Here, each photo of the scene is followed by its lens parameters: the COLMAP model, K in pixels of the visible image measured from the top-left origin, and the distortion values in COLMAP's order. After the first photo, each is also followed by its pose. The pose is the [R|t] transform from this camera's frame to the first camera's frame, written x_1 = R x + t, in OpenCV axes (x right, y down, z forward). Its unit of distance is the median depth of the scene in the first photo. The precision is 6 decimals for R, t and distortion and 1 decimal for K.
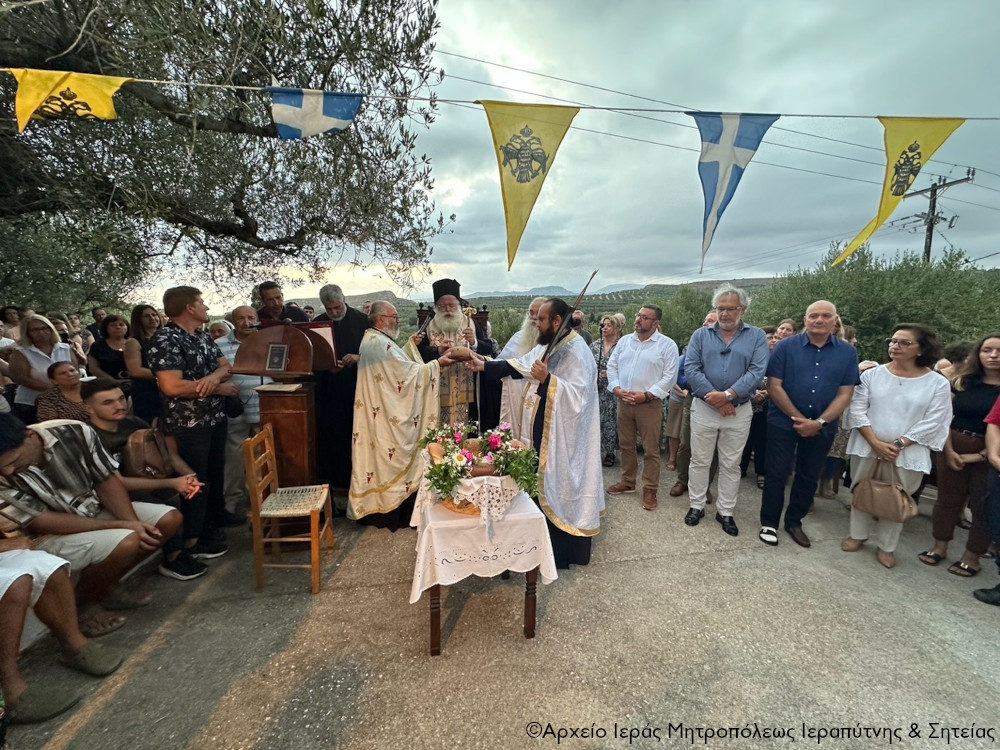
lens RADIAL K [[399.0, 0, 497.1], [0, 399.0, 375.9], [0, 0, 1]] dist [-0.001779, 0.000529]
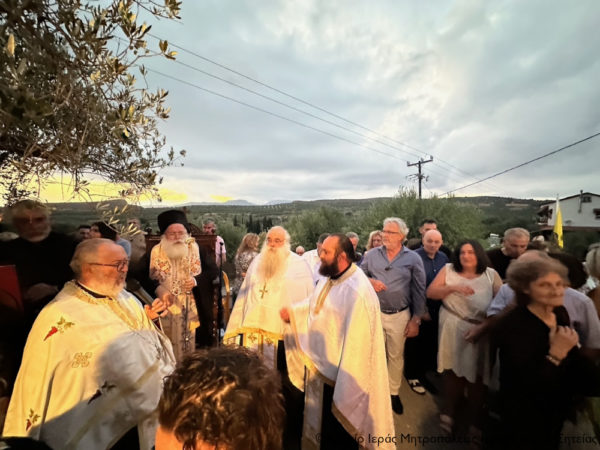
lens RADIAL K [[239.4, 0, 297.3], [0, 239.4, 223.6], [0, 0, 1]] dist [-0.001779, 0.000529]
pose [[0.931496, -0.003979, 0.363730, -0.059180], [0.048302, 0.992438, -0.112842, -0.111135], [-0.360530, 0.122681, 0.924644, 0.294457]]
